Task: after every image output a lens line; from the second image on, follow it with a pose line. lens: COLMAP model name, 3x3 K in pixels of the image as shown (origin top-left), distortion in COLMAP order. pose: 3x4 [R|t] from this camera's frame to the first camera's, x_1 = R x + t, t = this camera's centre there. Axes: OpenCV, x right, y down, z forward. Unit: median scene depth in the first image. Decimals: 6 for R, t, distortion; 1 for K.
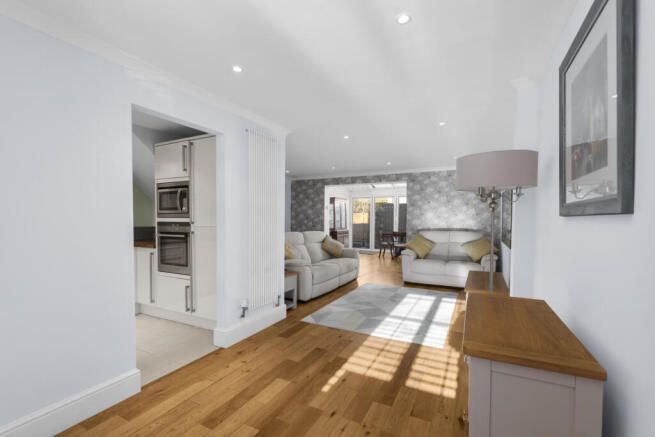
lens RADIAL K [[294.4, 0, 327.7], [0, 294.4, 223.7], [0, 0, 1]] dist [0.000467, 0.000025]
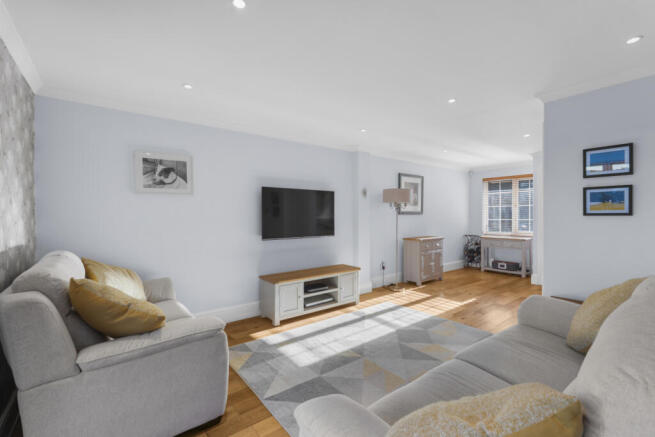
lens RADIAL K [[294.4, 0, 326.7], [0, 294.4, 216.5], [0, 0, 1]] dist [0.000467, 0.000025]
pose [[-0.907464, 0.003147, 0.420119, 0.021954], [0.009976, 0.999851, 0.014059, -0.019757], [-0.420012, 0.016949, -0.907360, 1.183231]]
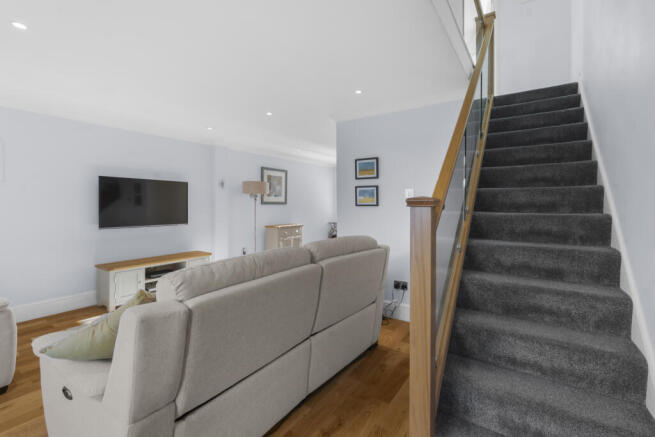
lens RADIAL K [[294.4, 0, 324.2], [0, 294.4, 206.8], [0, 0, 1]] dist [0.000467, 0.000025]
pose [[-0.993524, -0.002533, 0.113594, -0.122192], [-0.000568, 0.999850, 0.017330, -0.020406], [-0.113621, 0.017154, -0.993376, 1.236168]]
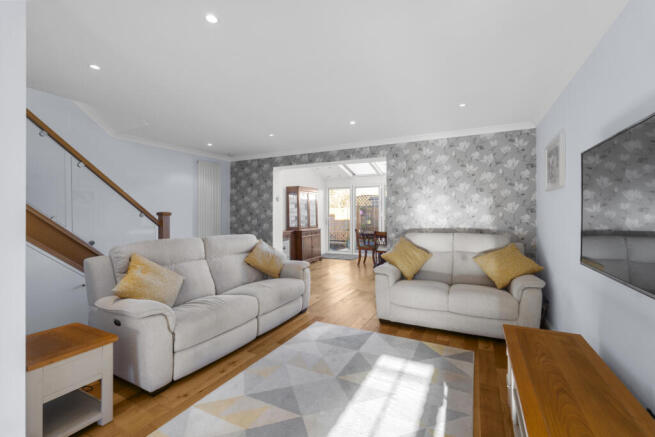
lens RADIAL K [[294.4, 0, 327.0], [0, 294.4, 214.3], [0, 0, 1]] dist [0.000467, 0.000025]
pose [[0.999923, -0.005114, 0.011268, 0.142671], [0.005334, 0.999794, -0.019562, -0.003750], [-0.011166, 0.019621, 0.999745, 0.386500]]
